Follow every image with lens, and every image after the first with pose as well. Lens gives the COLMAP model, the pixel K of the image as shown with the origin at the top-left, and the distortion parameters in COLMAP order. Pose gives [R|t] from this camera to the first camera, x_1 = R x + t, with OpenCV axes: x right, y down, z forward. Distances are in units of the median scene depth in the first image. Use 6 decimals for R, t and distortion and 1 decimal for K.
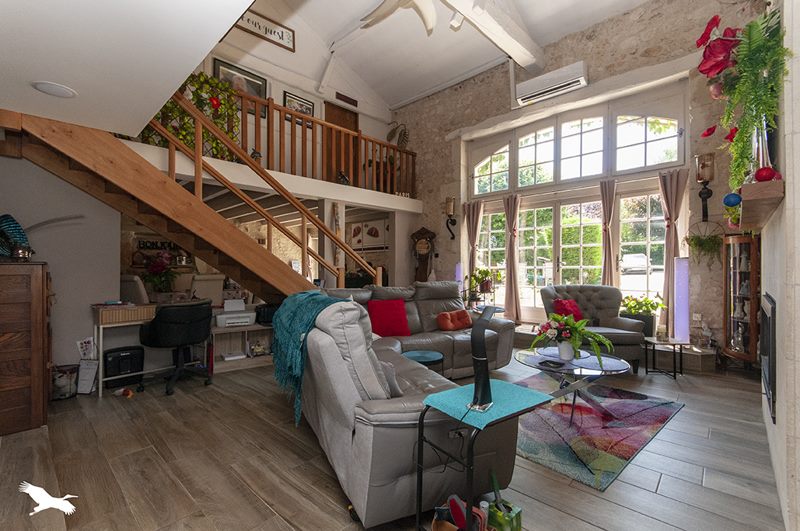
lens RADIAL K [[355.0, 0, 398.8], [0, 355.0, 269.2], [0, 0, 1]] dist [-0.000724, -0.000155]
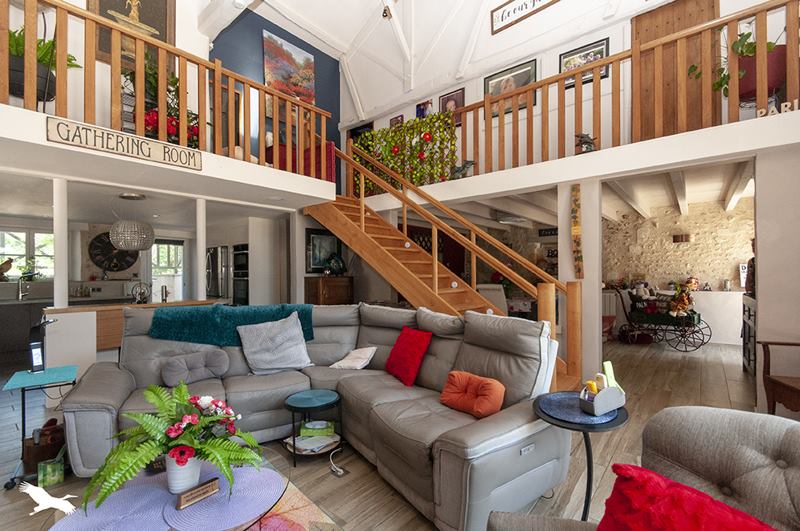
lens RADIAL K [[355.0, 0, 398.8], [0, 355.0, 269.2], [0, 0, 1]] dist [-0.000724, -0.000155]
pose [[0.056177, -0.004301, -0.998412, 0.436826], [0.005827, 0.999975, -0.003980, -0.022791], [0.998404, -0.005594, 0.056201, 0.582546]]
